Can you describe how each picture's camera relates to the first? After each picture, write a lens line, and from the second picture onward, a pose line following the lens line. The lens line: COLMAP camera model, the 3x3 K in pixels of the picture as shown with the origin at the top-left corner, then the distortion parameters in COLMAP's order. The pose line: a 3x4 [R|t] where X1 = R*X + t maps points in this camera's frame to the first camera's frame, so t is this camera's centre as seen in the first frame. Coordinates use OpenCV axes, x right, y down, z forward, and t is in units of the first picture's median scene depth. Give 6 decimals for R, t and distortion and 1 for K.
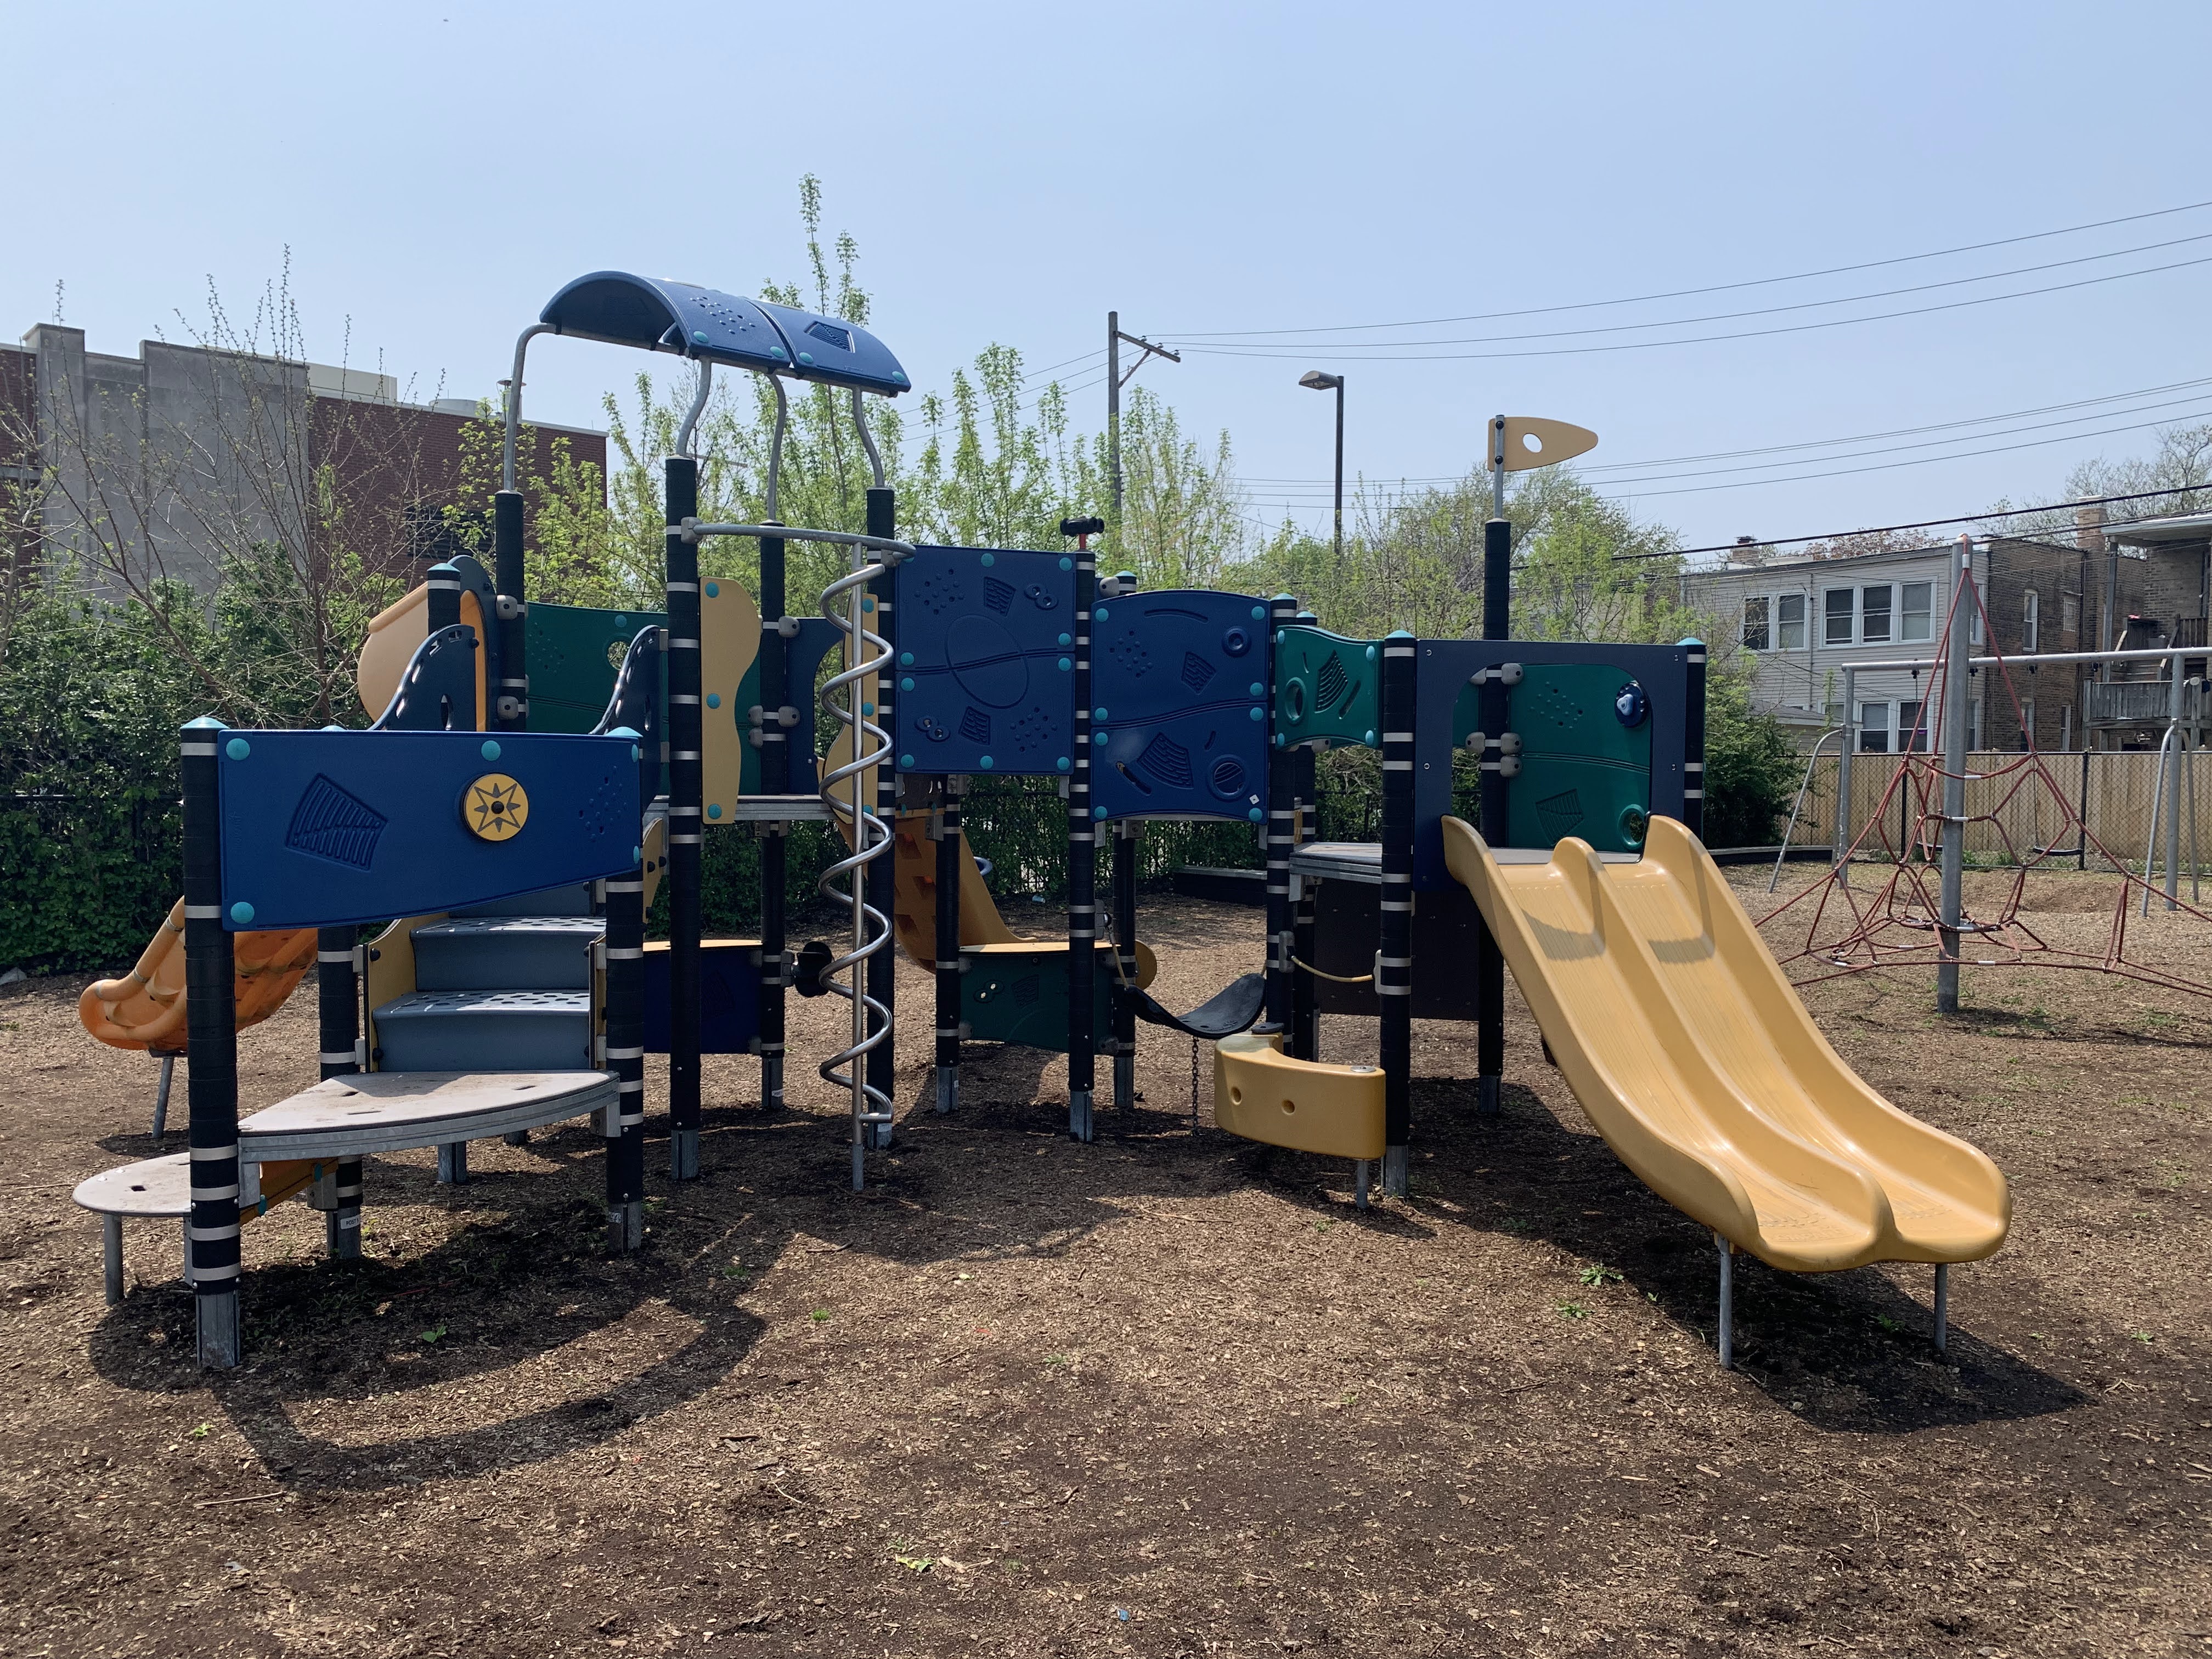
lens RADIAL K [[1813.8, 0, 1106.0], [0, 1813.8, 829.5], [0, 0, 1]] dist [0.002440, -0.003553]
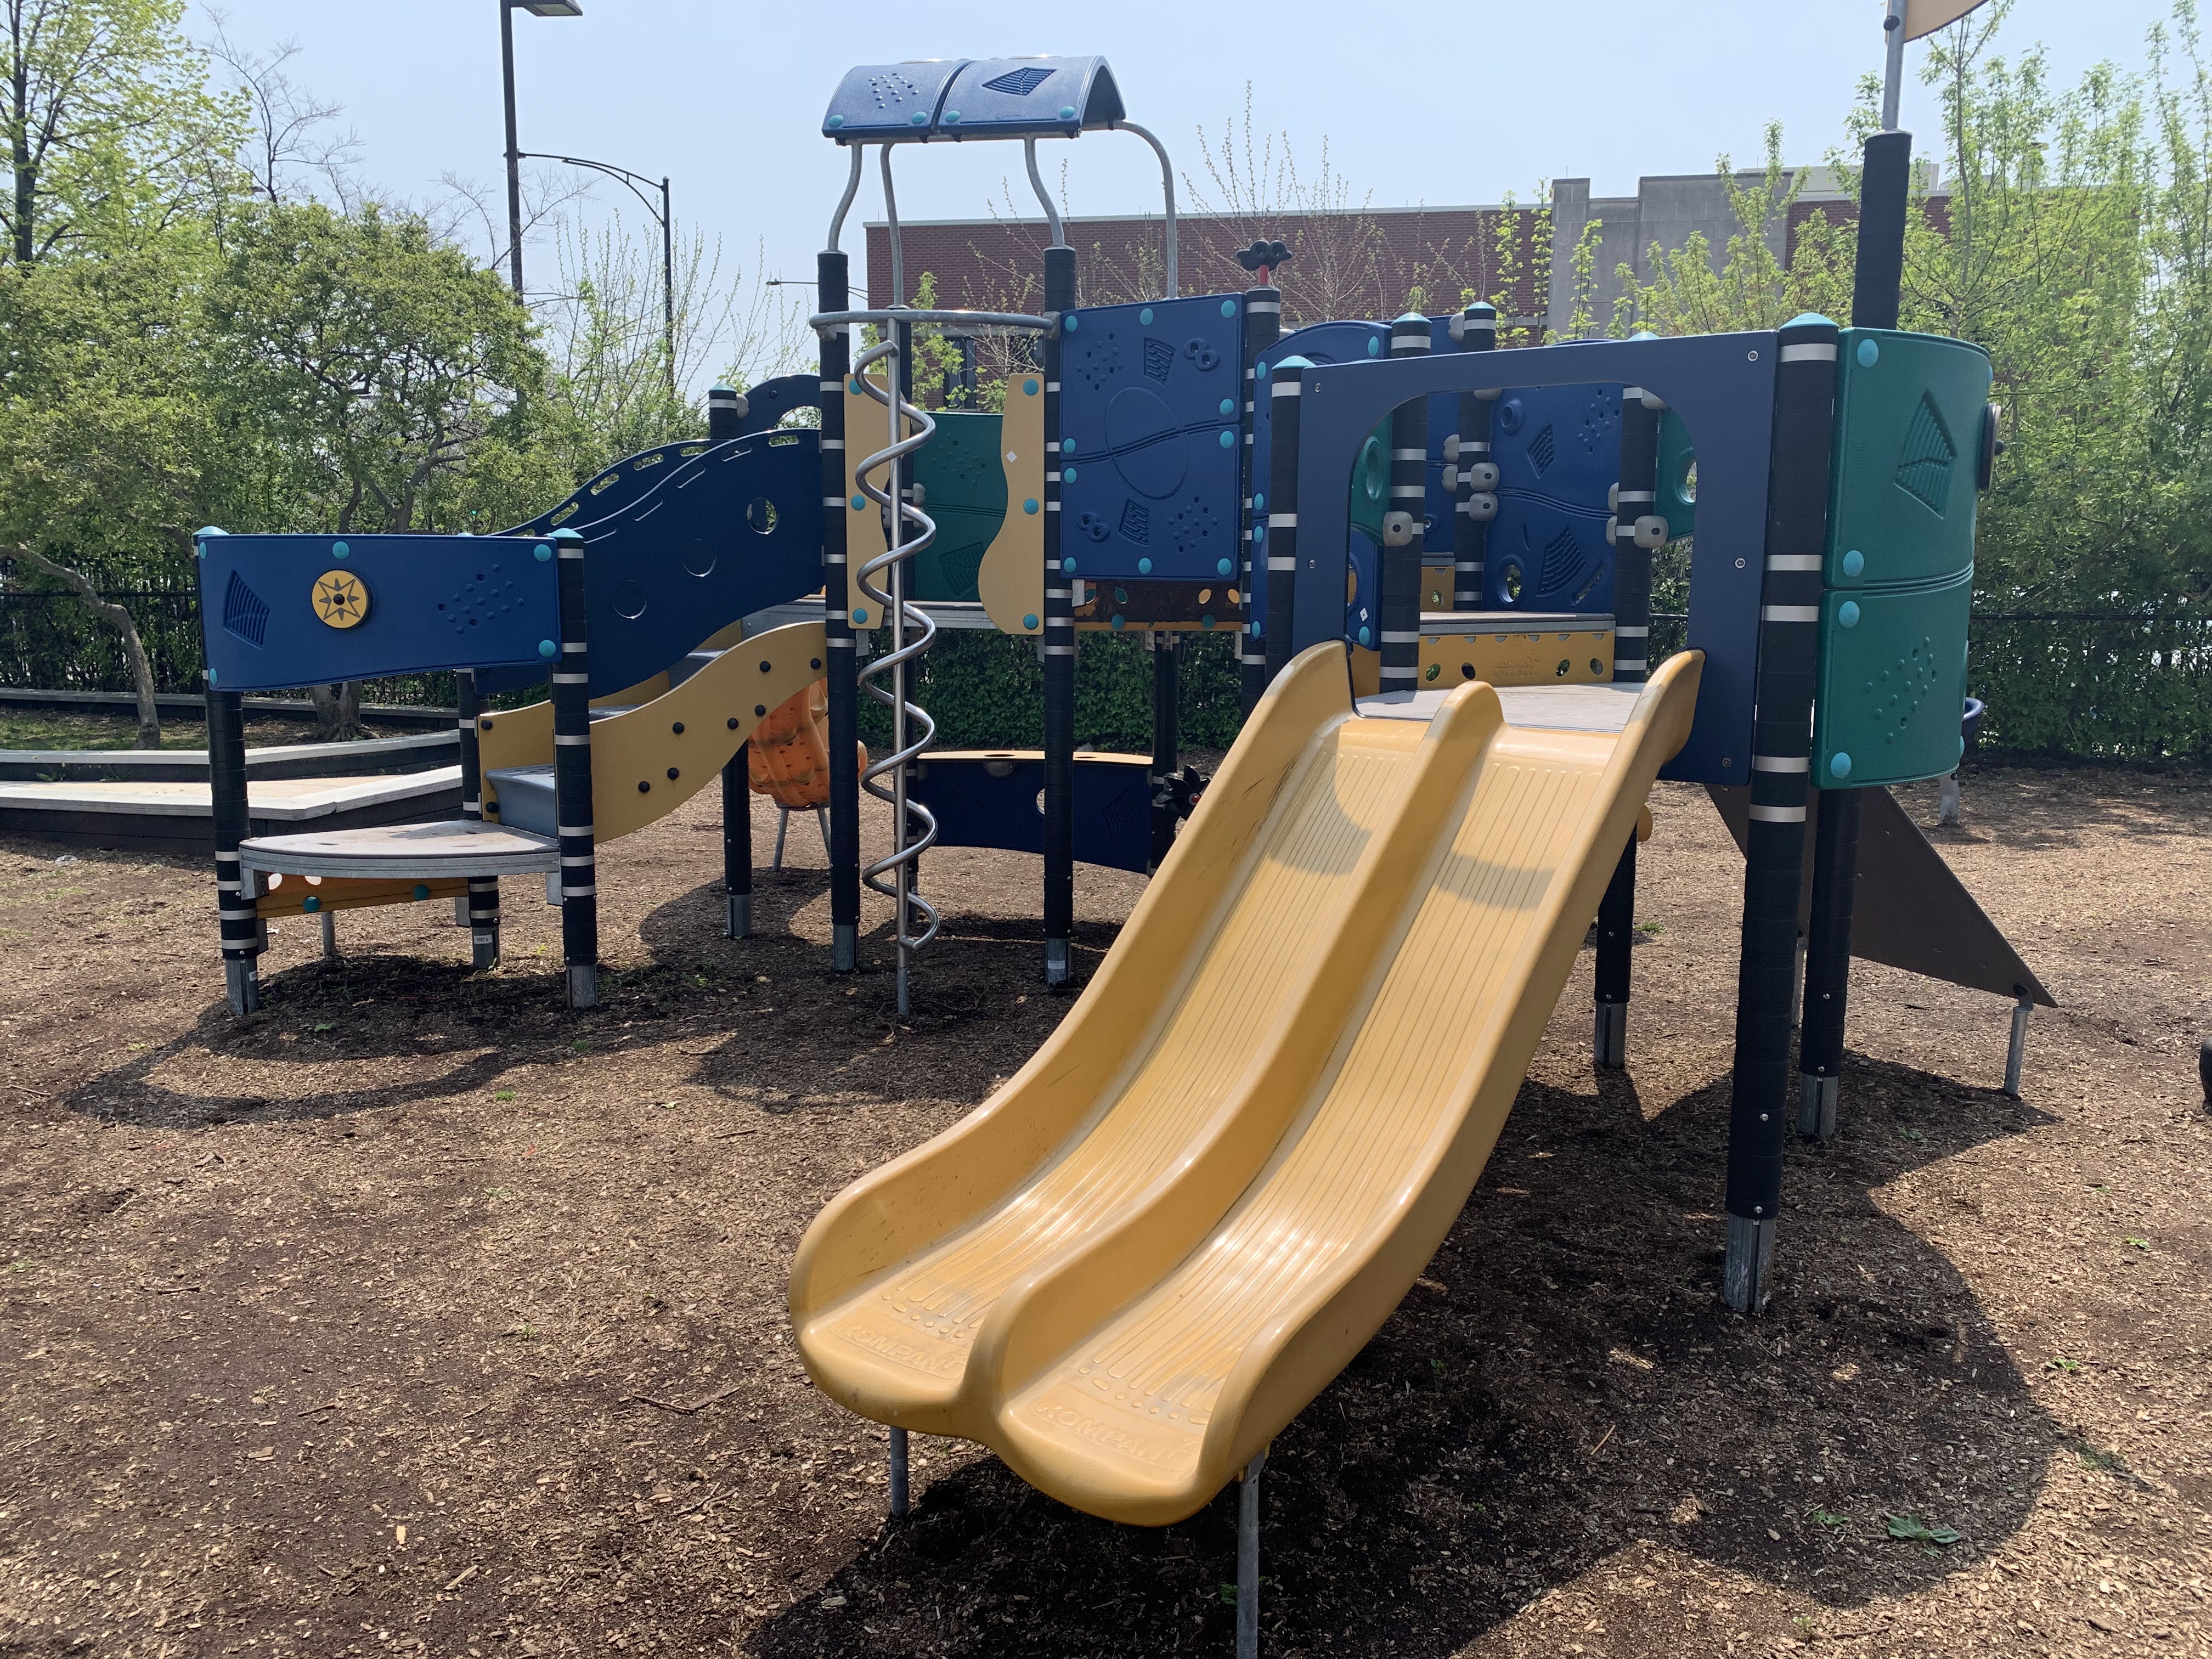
lens RADIAL K [[1756.4, 0, 1106.0], [0, 1756.4, 829.5], [0, 0, 1]] dist [0.038829, -0.007522]
pose [[0.556760, 0.113256, -0.822916, 0.776211], [-0.031921, 0.992847, 0.115047, -0.010260], [0.830060, -0.037785, 0.556393, 0.663791]]
